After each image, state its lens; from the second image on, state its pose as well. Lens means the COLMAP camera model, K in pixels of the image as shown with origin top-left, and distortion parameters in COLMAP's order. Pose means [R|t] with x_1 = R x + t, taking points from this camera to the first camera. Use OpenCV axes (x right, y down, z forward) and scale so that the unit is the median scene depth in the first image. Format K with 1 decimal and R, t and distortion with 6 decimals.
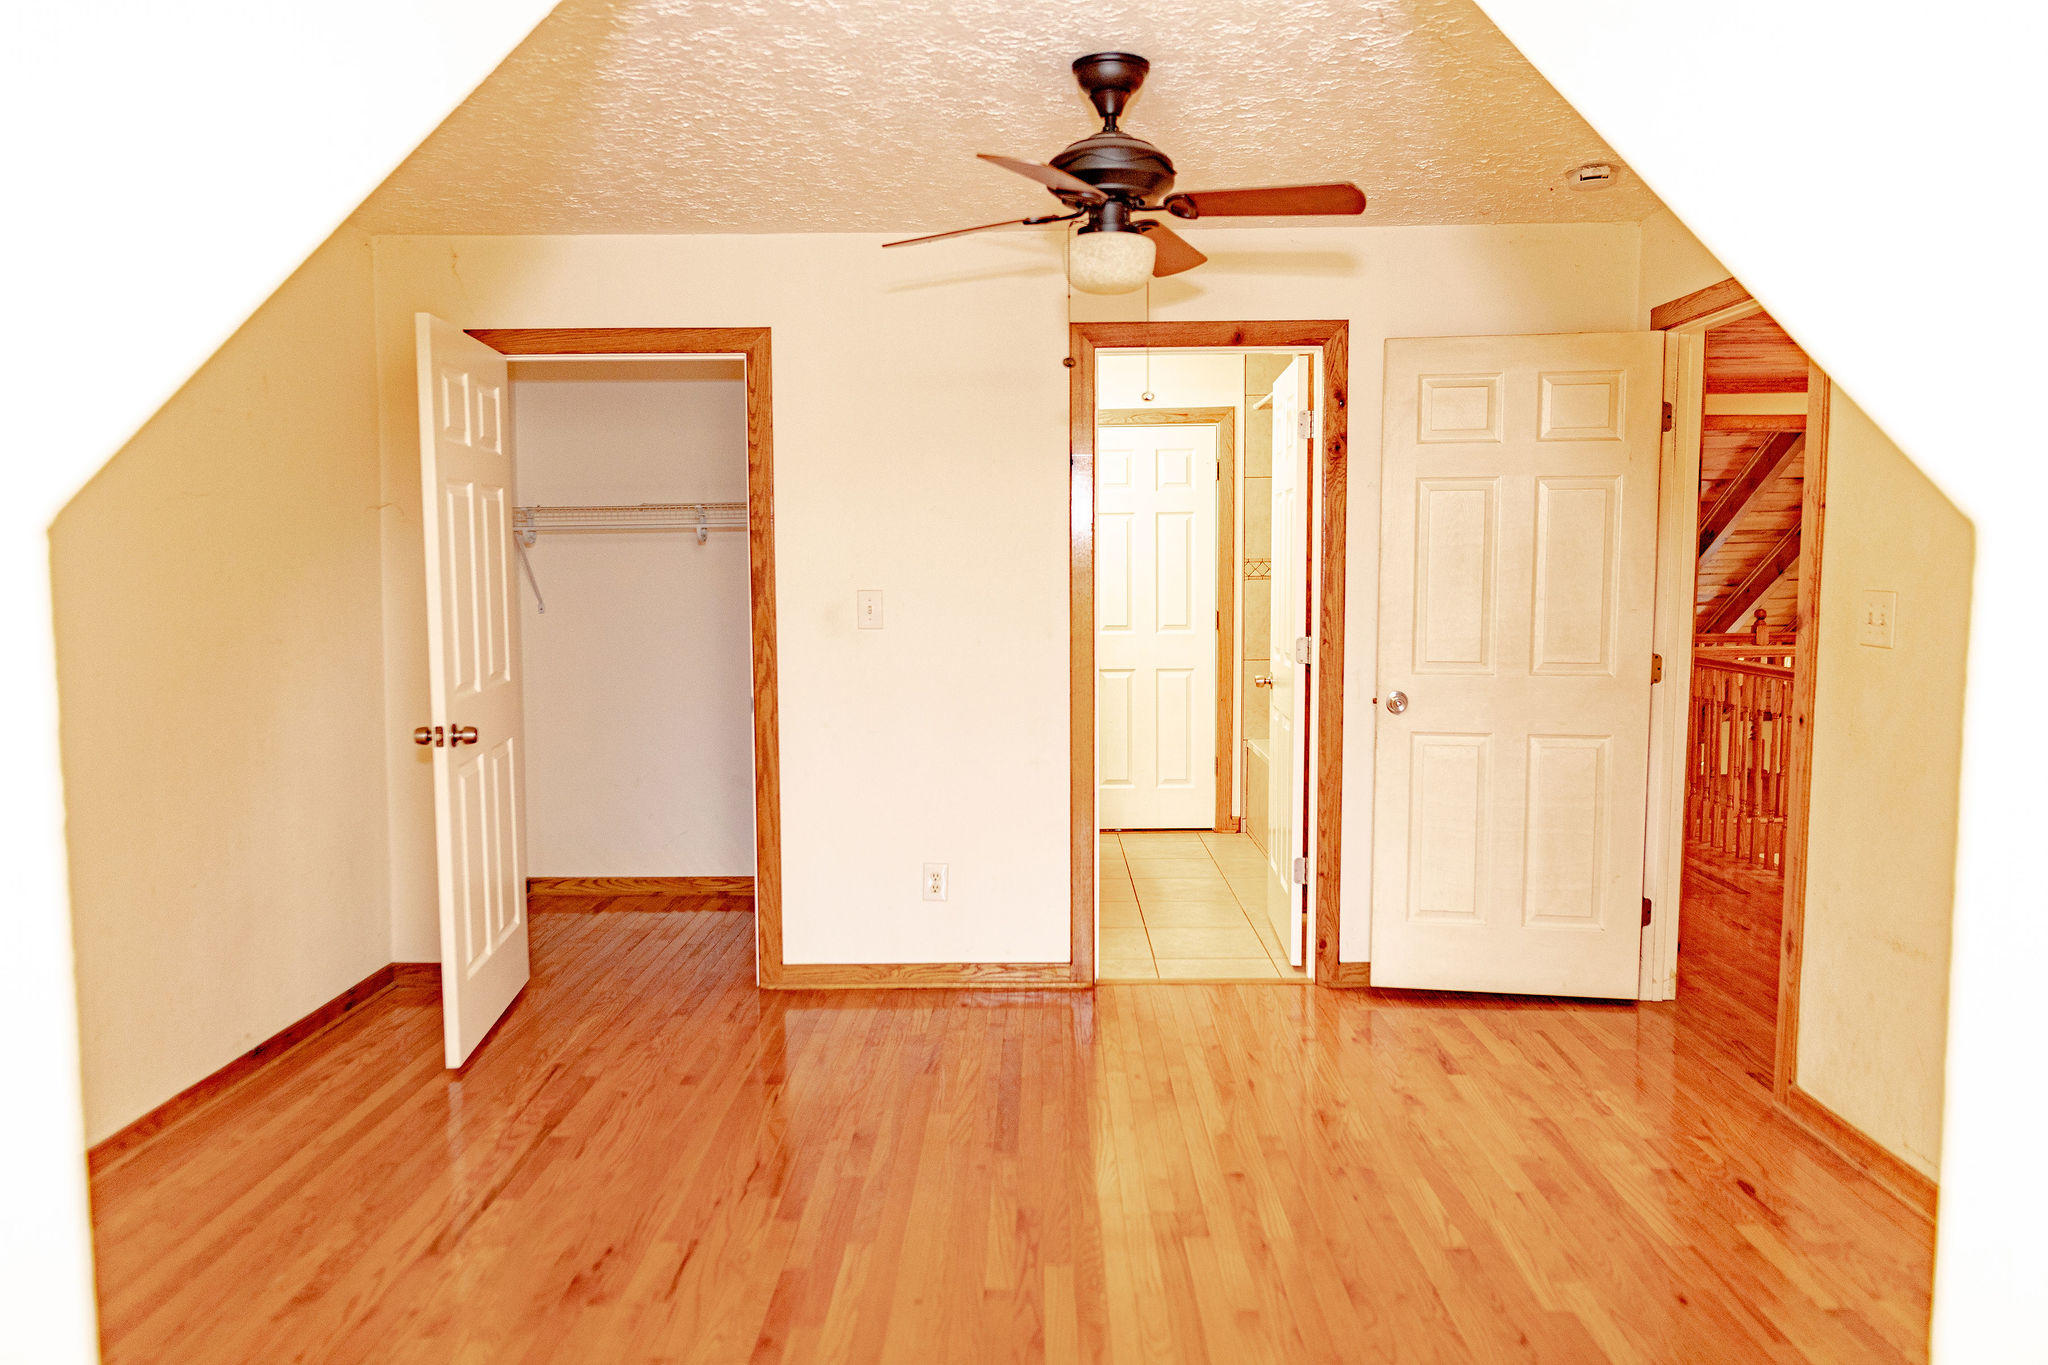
lens RADIAL K [[1423.7, 0, 1022.2], [0, 1423.7, 682.6], [0, 0, 1]] dist [-0.008093, 0.003440]
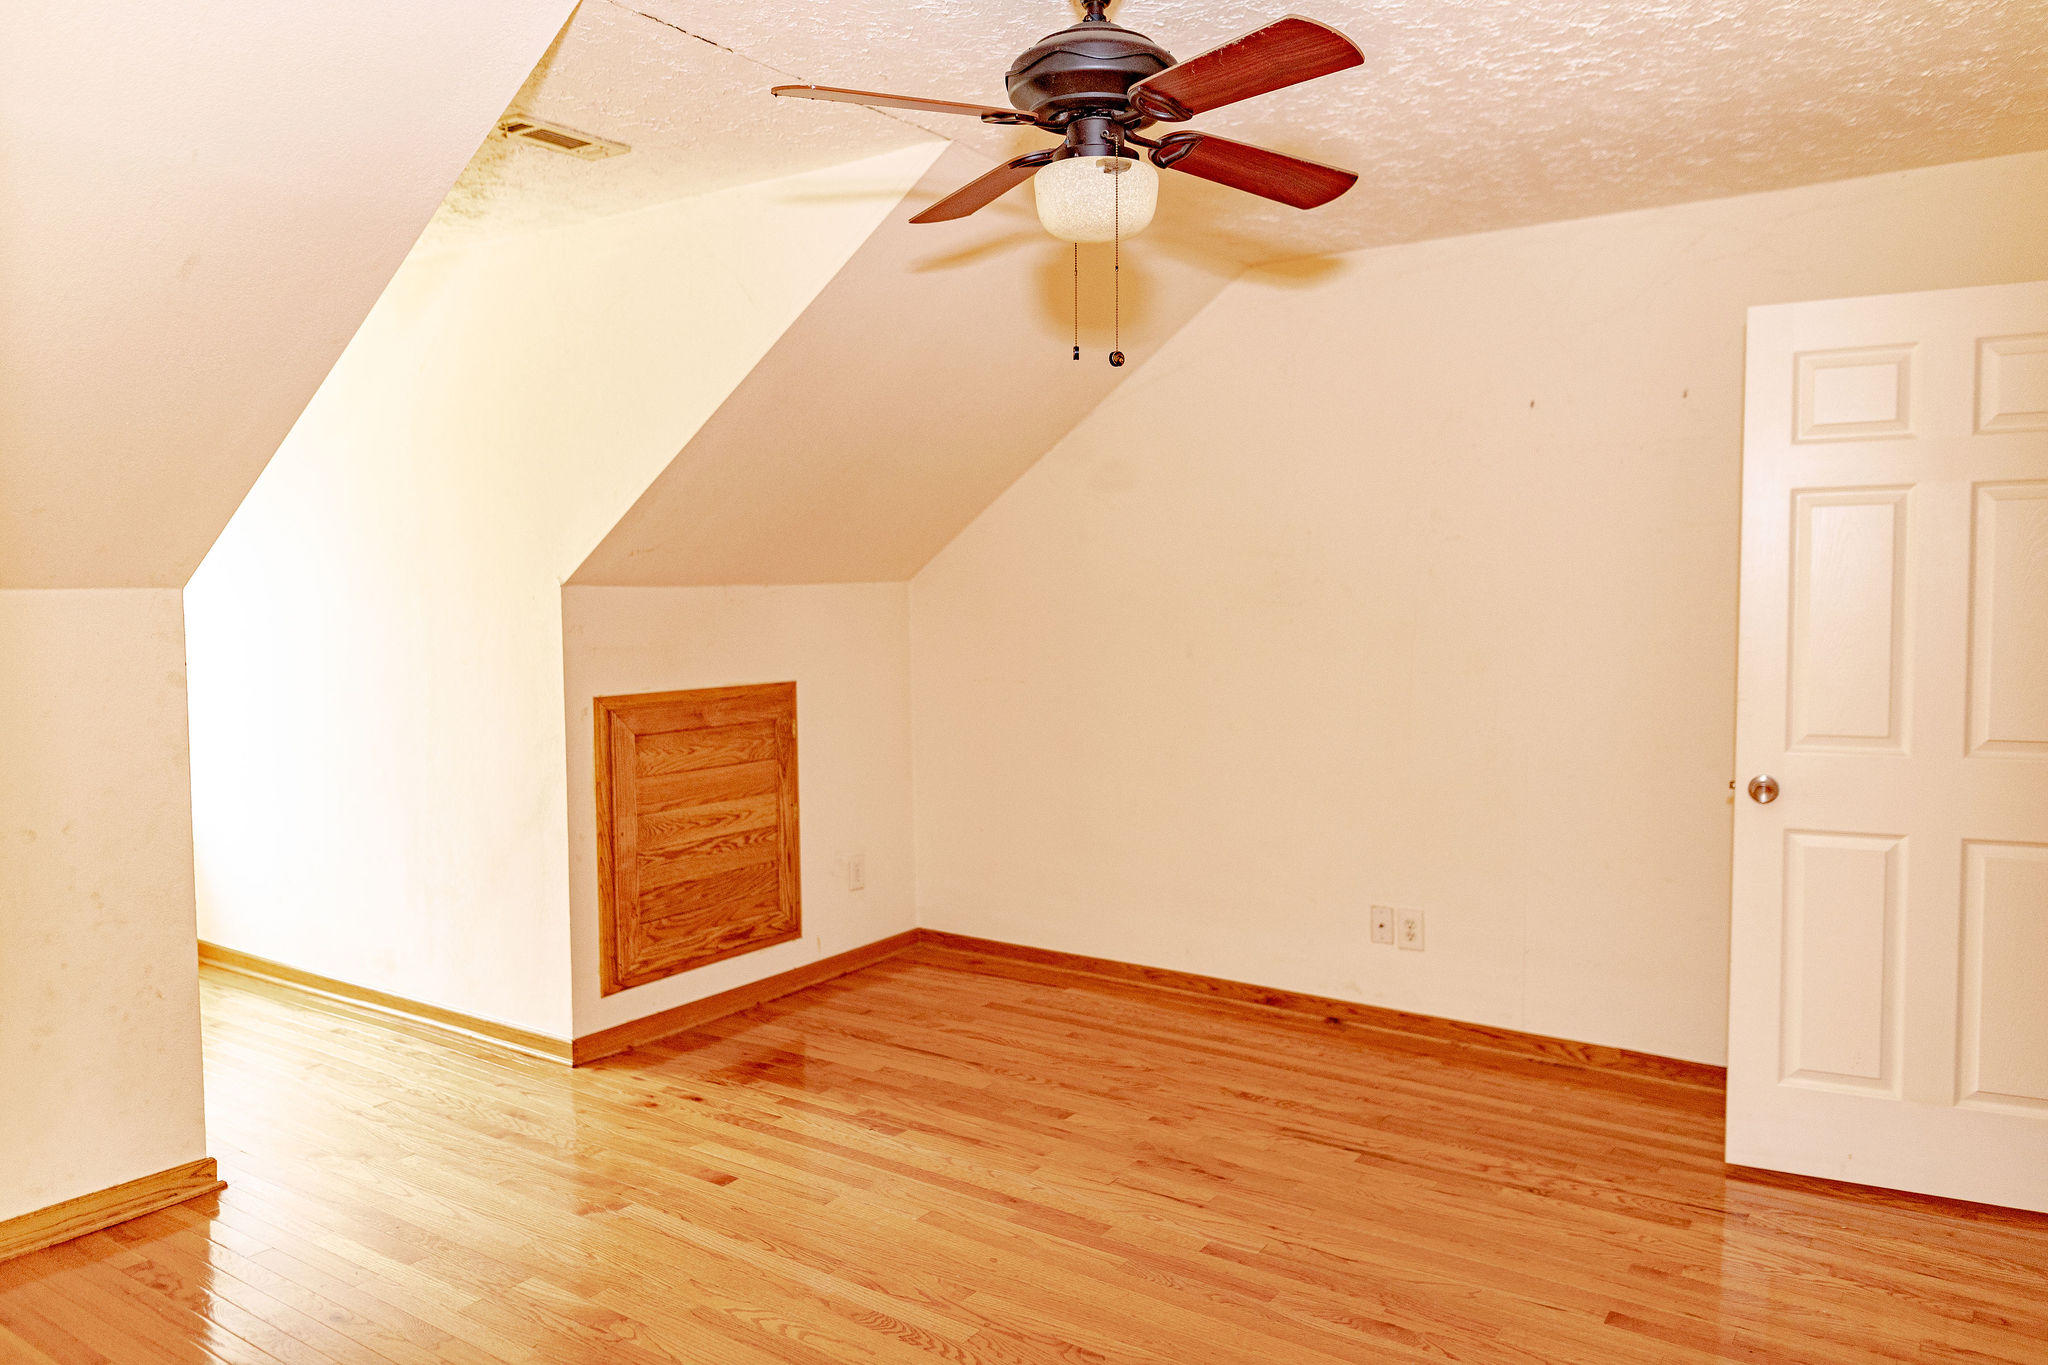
lens RADIAL K [[1423.7, 0, 1022.2], [0, 1423.7, 682.2], [0, 0, 1]] dist [-0.008093, 0.003440]
pose [[-0.568017, 0.062779, -0.820619, 0.679684], [-0.060917, 0.991144, 0.117991, -0.123873], [0.820759, 0.117010, -0.559163, 1.350060]]
